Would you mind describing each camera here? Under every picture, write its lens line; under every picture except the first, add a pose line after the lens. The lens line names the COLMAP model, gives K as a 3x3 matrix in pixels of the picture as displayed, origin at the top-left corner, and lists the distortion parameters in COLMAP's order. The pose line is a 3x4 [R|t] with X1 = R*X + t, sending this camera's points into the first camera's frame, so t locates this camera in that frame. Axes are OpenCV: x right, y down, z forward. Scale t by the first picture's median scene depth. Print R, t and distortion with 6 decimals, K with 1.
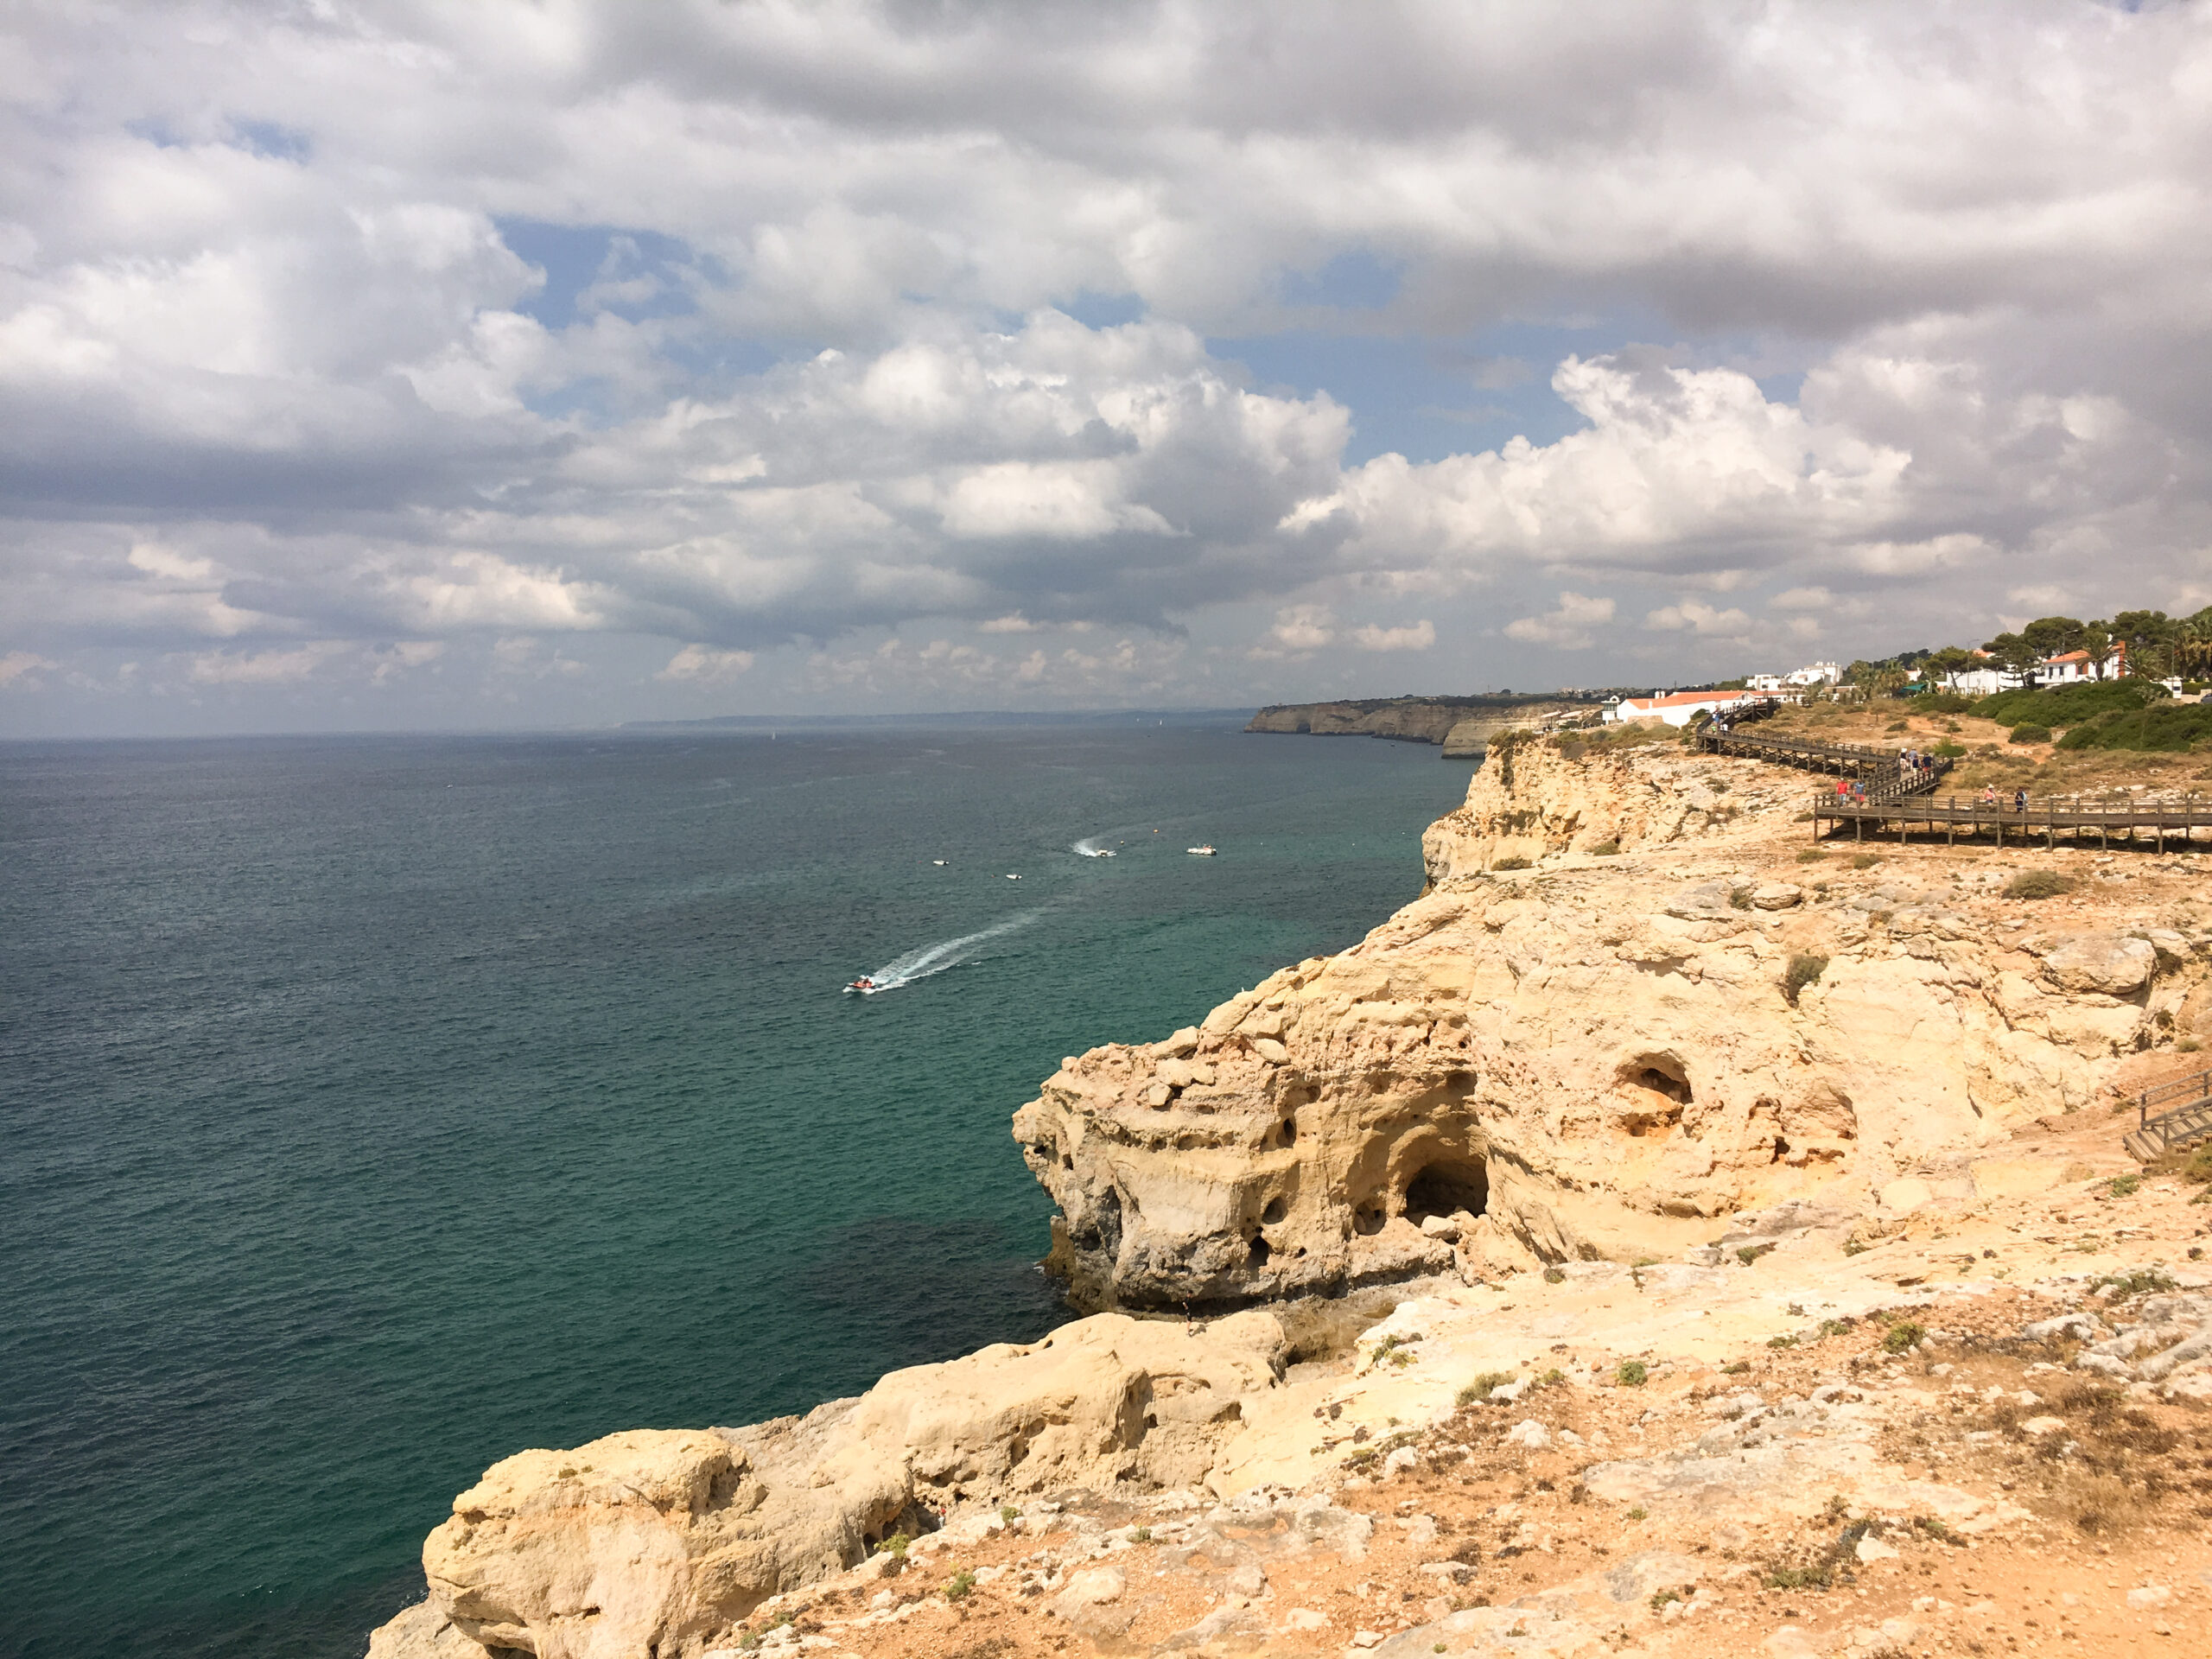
lens RADIAL K [[1755.0, 0, 1106.0], [0, 1755.0, 829.5], [0, 0, 1]] dist [0.002164, 0.001820]
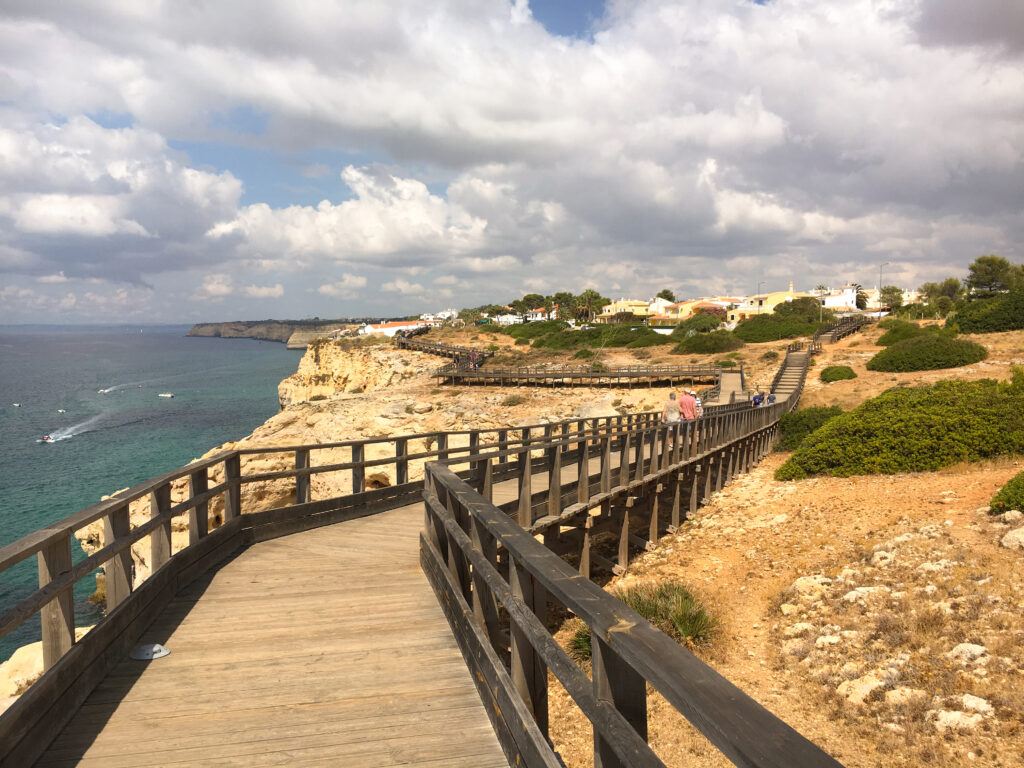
lens RADIAL K [[863.2, 0, 509.0], [0, 863.2, 305.2], [0, 0, 1]] dist [0.003113, 0.004143]
pose [[0.904038, 0.020588, 0.426956, -0.023481], [0.017422, 0.996235, -0.084928, -0.000918], [-0.427097, 0.084216, 0.900275, -0.112496]]
